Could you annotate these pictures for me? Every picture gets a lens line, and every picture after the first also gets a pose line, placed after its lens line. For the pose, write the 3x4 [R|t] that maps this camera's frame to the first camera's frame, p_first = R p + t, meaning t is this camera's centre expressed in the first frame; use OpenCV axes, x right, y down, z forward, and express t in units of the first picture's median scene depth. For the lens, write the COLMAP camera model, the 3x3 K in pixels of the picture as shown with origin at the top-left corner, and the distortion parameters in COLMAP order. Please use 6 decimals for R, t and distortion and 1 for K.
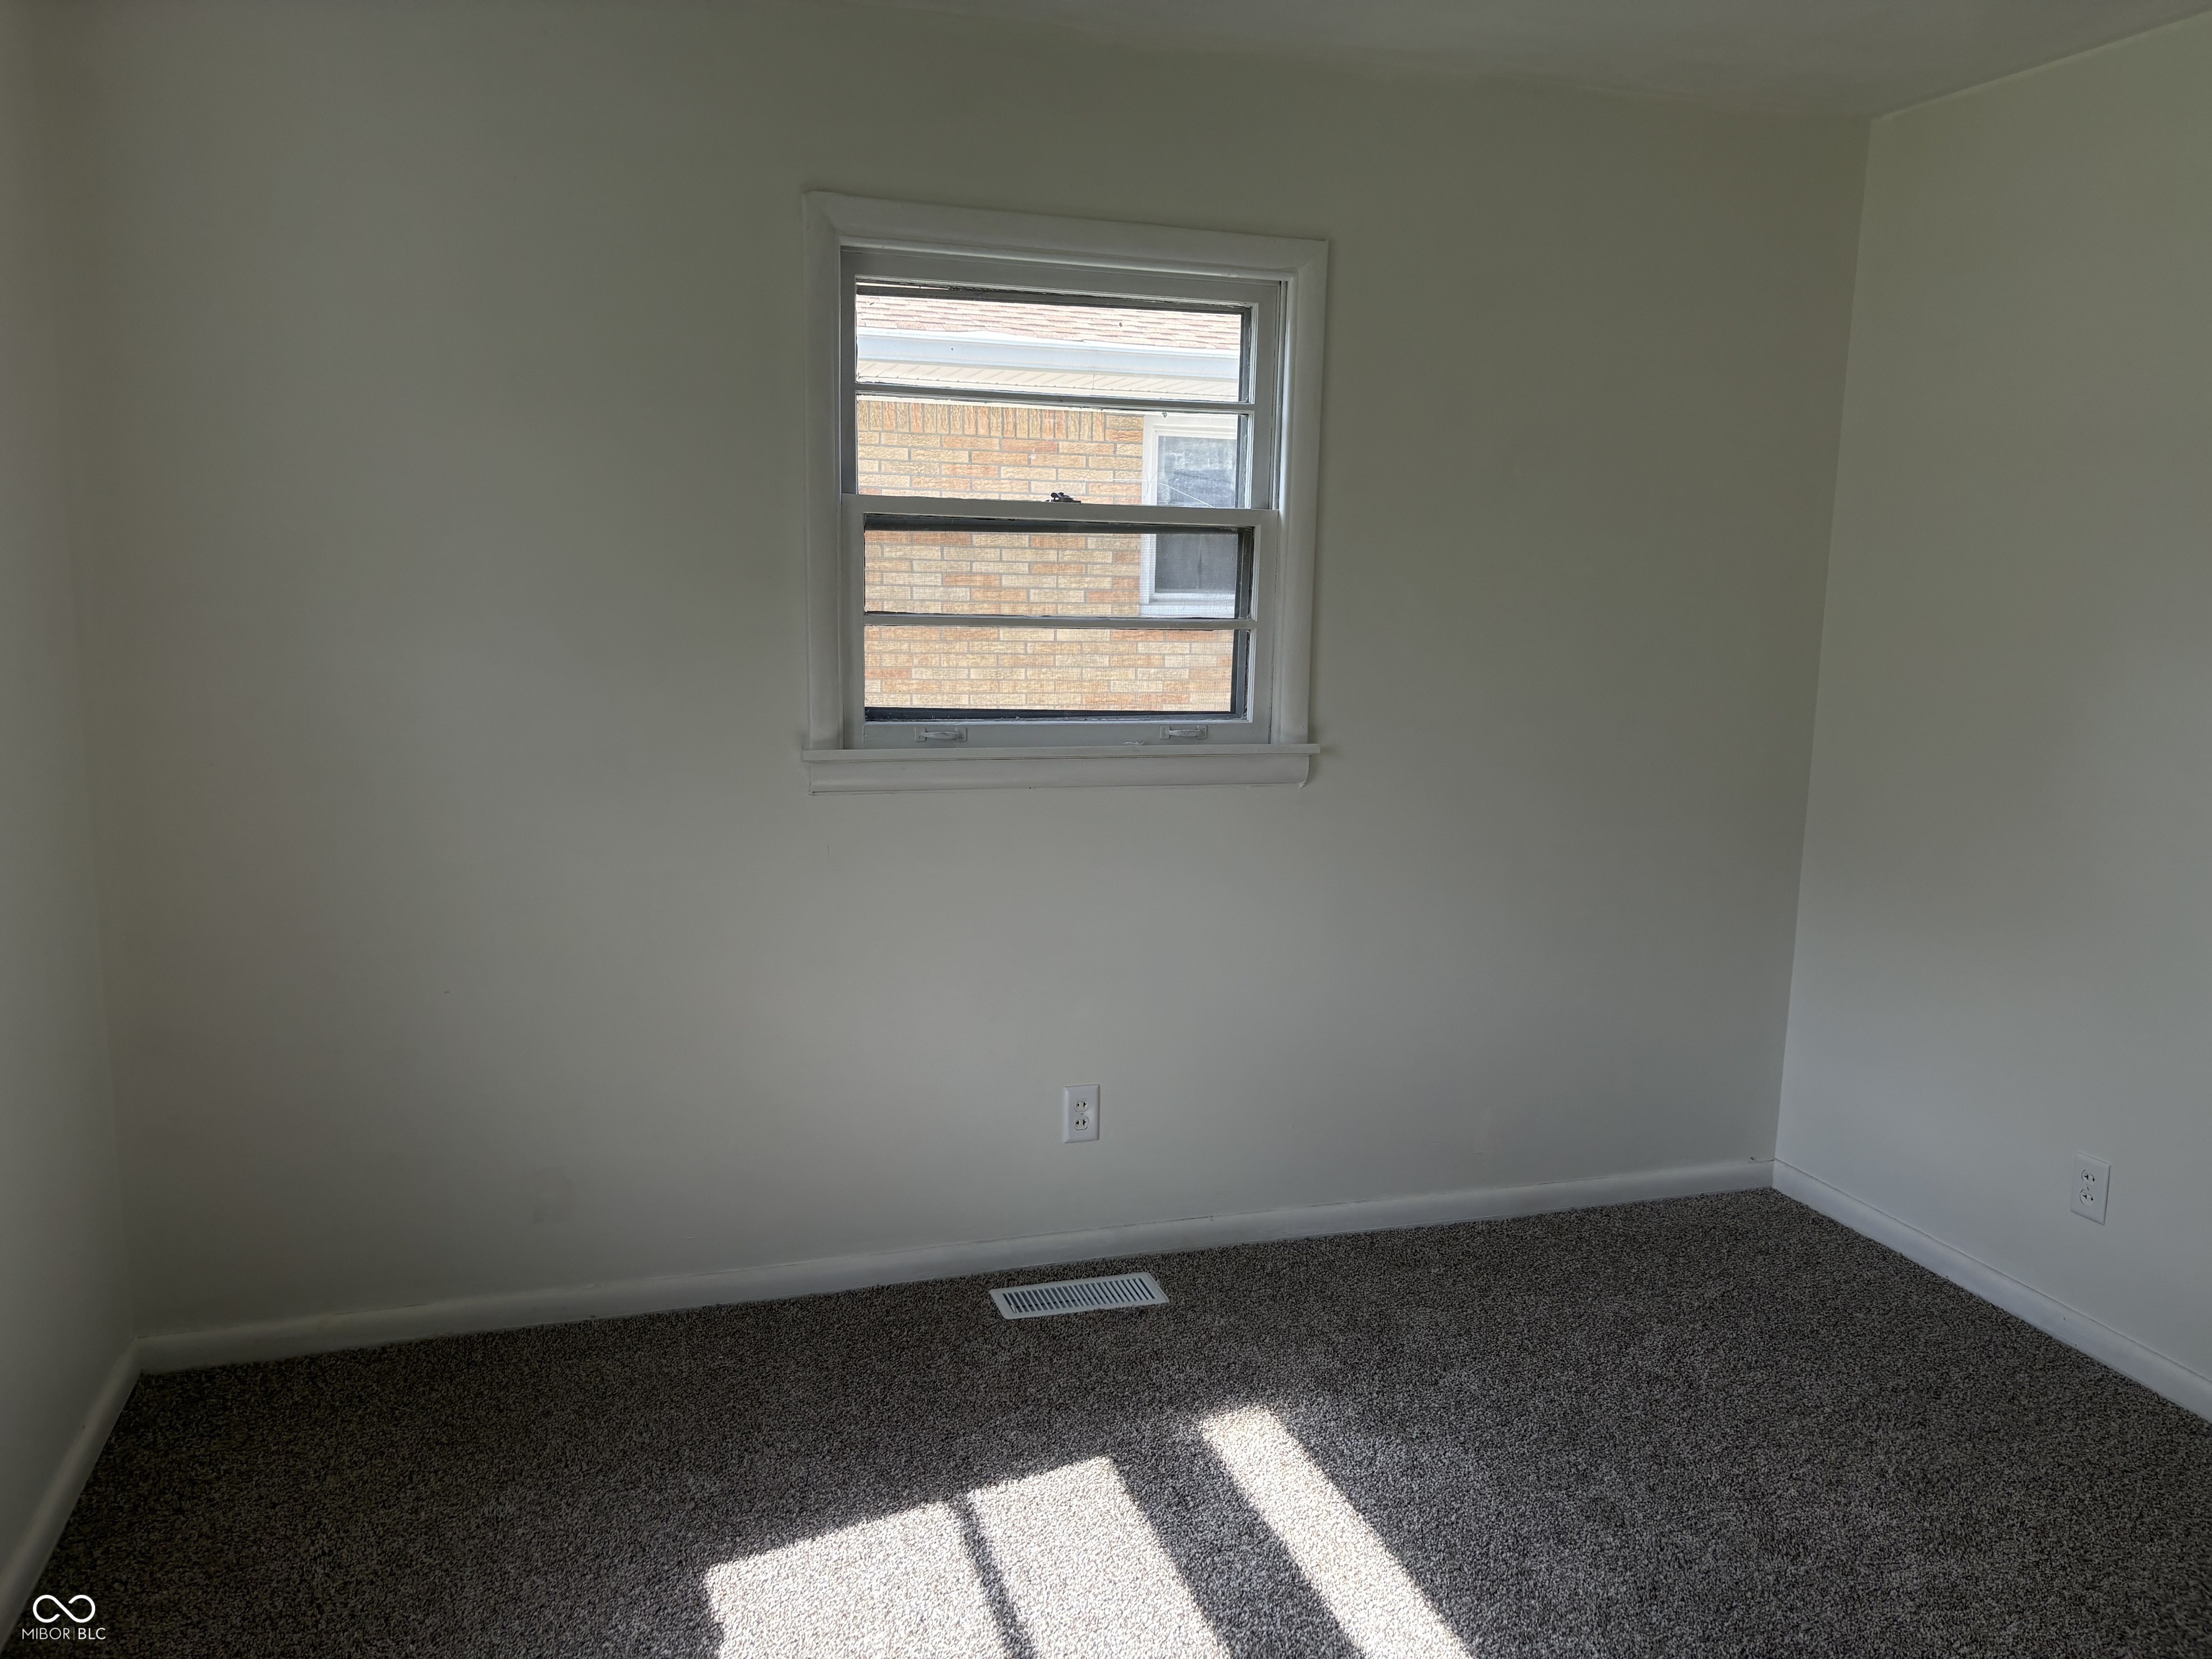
lens RADIAL K [[1669.0, 0, 1098.9], [0, 1669.0, 831.5], [0, 0, 1]] dist [0.015543, -0.002390]
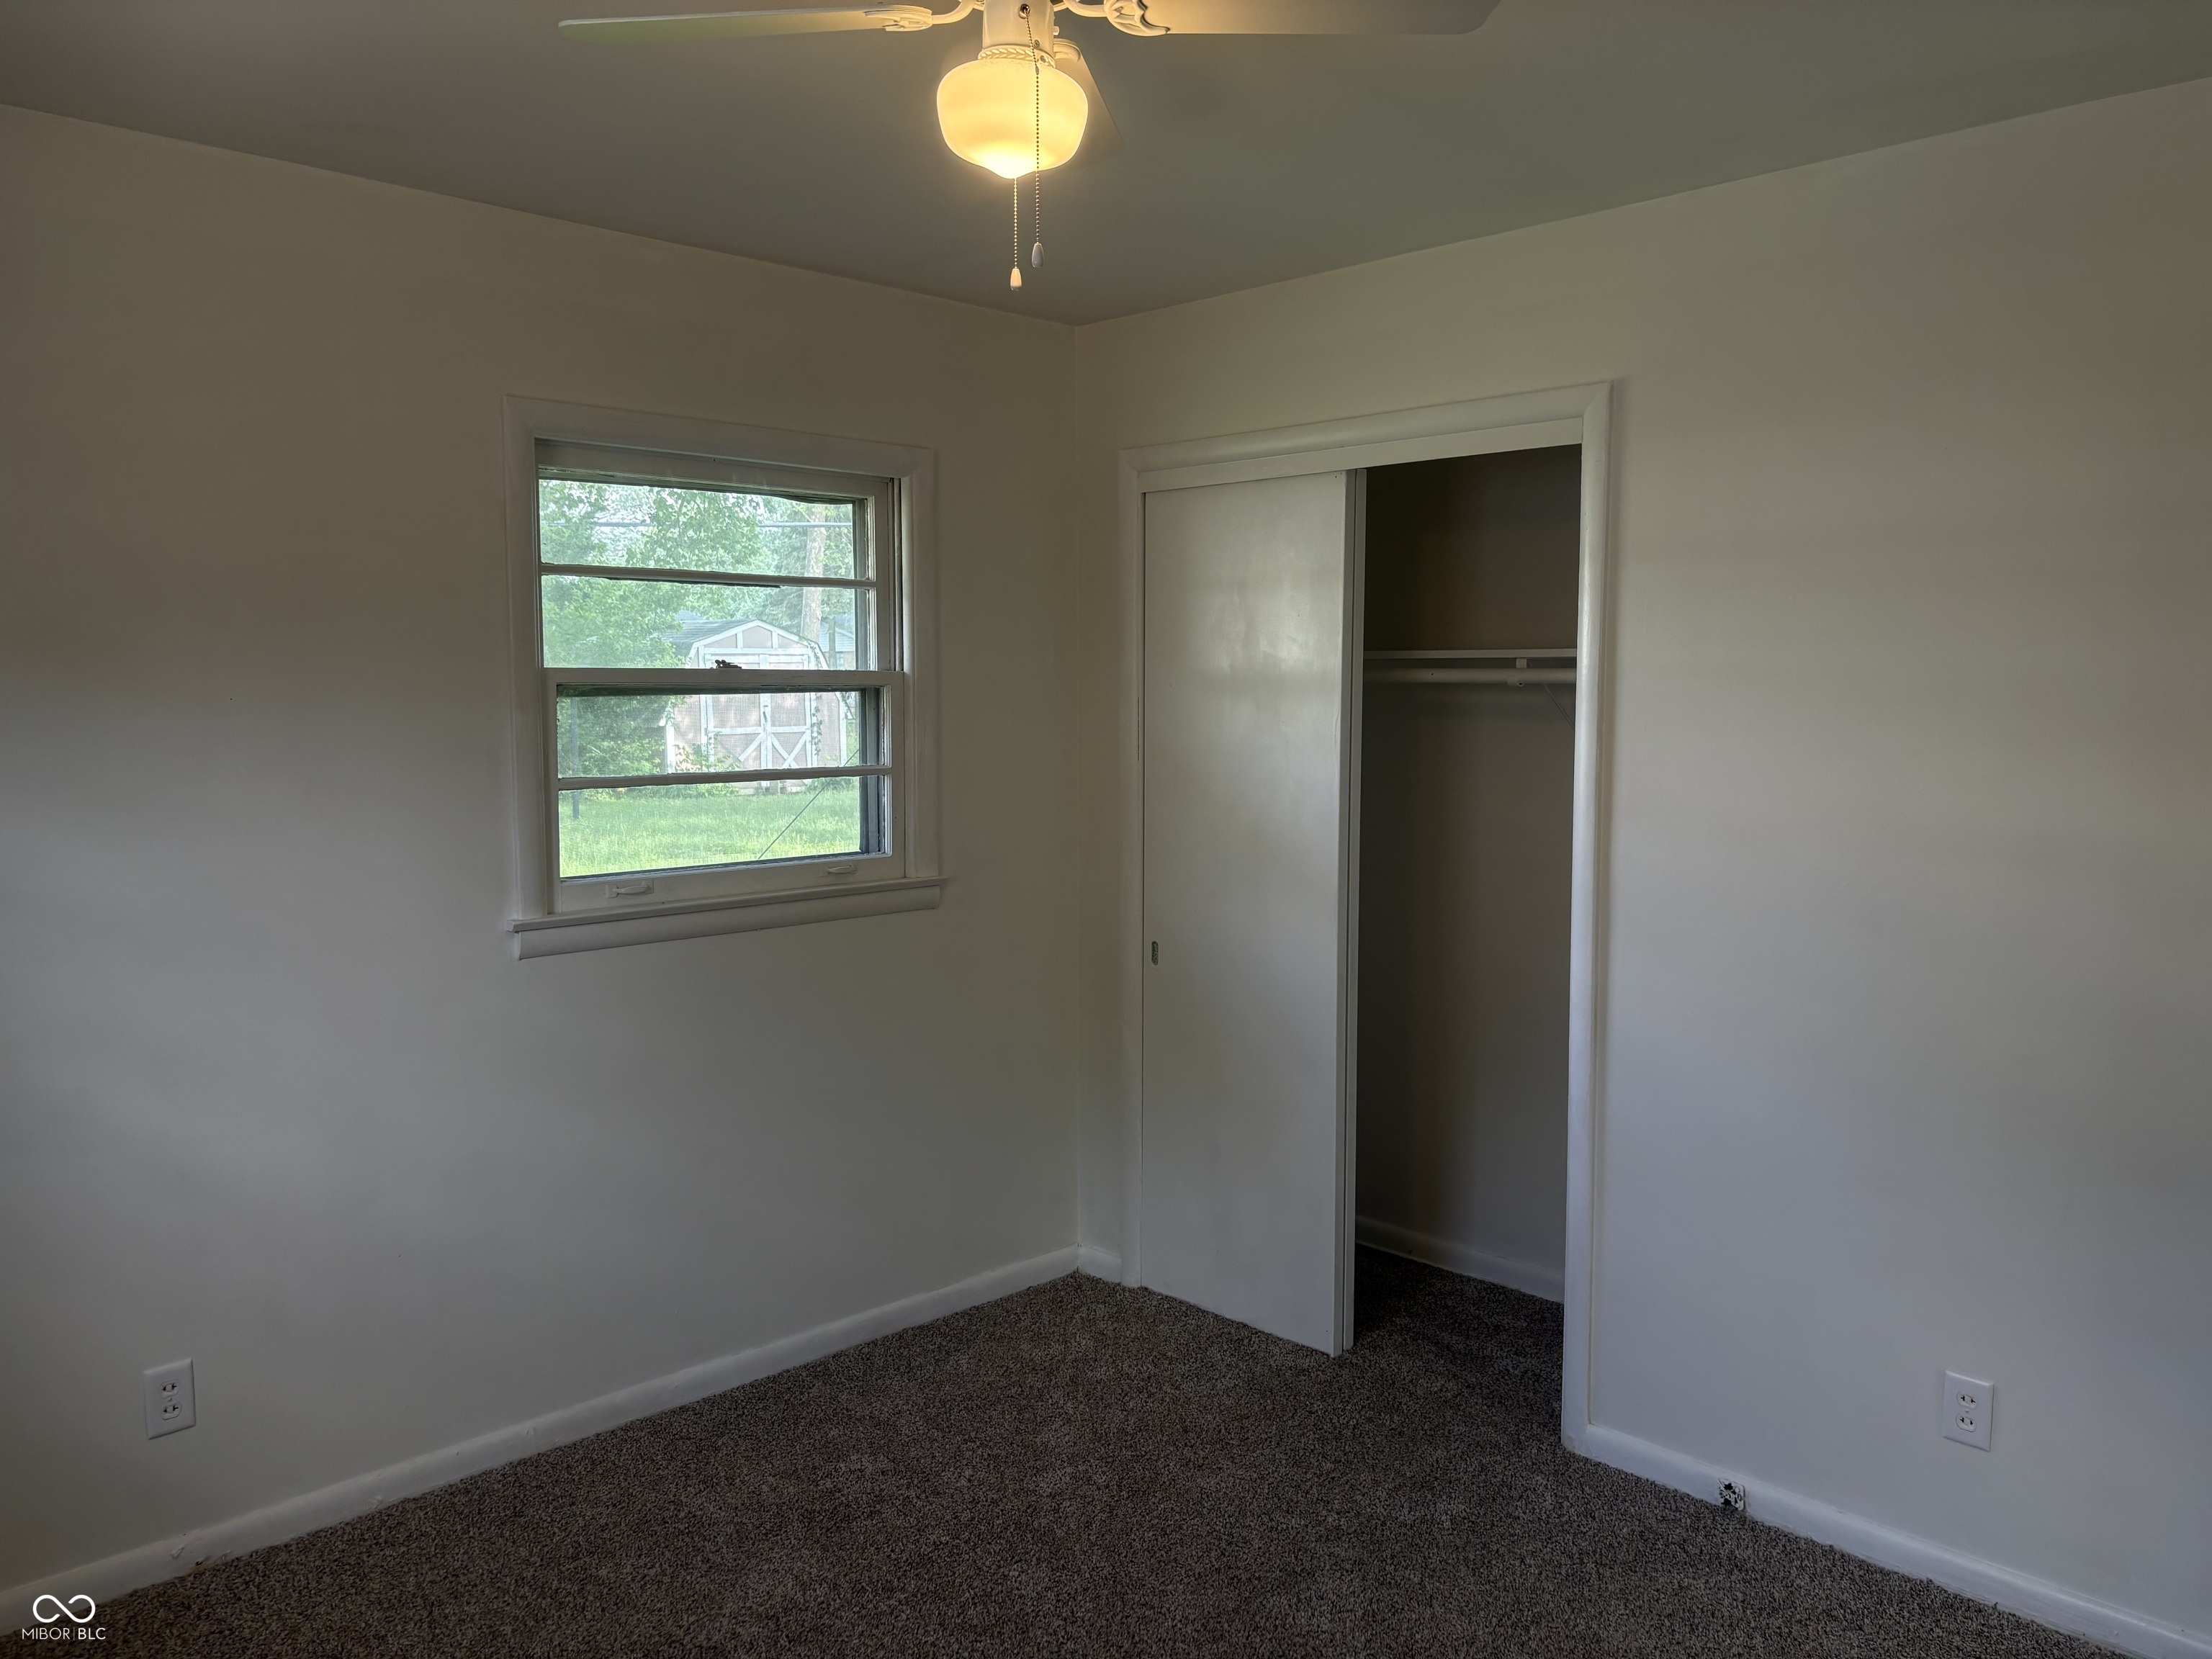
lens RADIAL K [[1669.0, 0, 1114.0], [0, 1669.0, 838.7], [0, 0, 1]] dist [0.015543, -0.002390]
pose [[0.893653, -0.071055, 0.443098, -0.291369], [0.108912, 0.992206, -0.060547, 0.009282], [-0.435342, 0.102366, 0.894426, -0.090232]]
